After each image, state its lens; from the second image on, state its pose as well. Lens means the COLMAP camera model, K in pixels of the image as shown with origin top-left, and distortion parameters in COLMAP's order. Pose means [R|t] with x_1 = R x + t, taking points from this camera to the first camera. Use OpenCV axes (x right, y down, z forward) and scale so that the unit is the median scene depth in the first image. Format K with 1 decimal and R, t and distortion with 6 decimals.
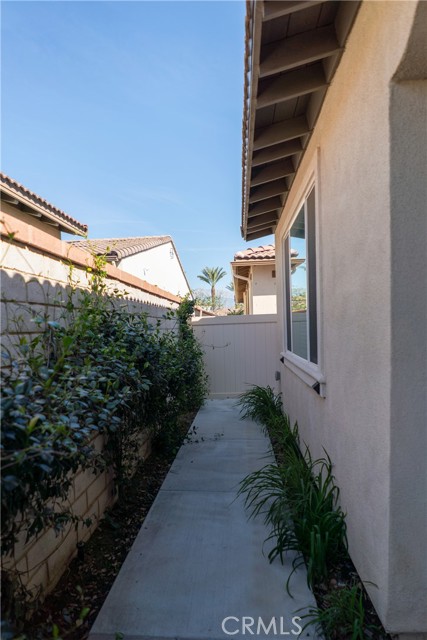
lens RADIAL K [[403.3, 0, 213.5], [0, 403.3, 320.0], [0, 0, 1]] dist [-0.029247, -0.001278]
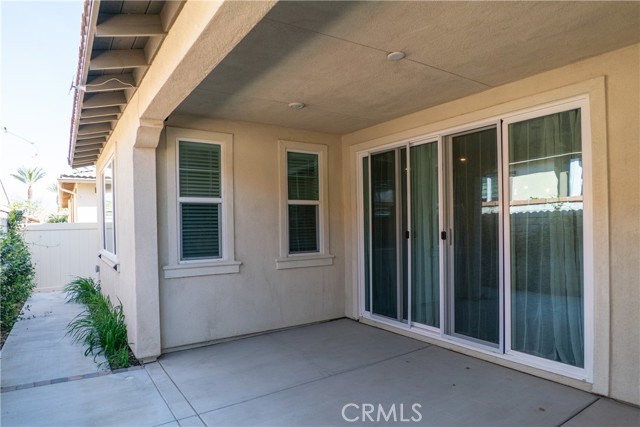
lens RADIAL K [[403.3, 0, 319.0], [0, 403.3, 229.1], [0, 0, 1]] dist [-0.029247, -0.001278]
pose [[0.802987, 0.007157, 0.595954, -0.046414], [-0.015827, 0.999831, 0.009319, -0.020193], [-0.595787, -0.016915, 0.802964, -0.549222]]
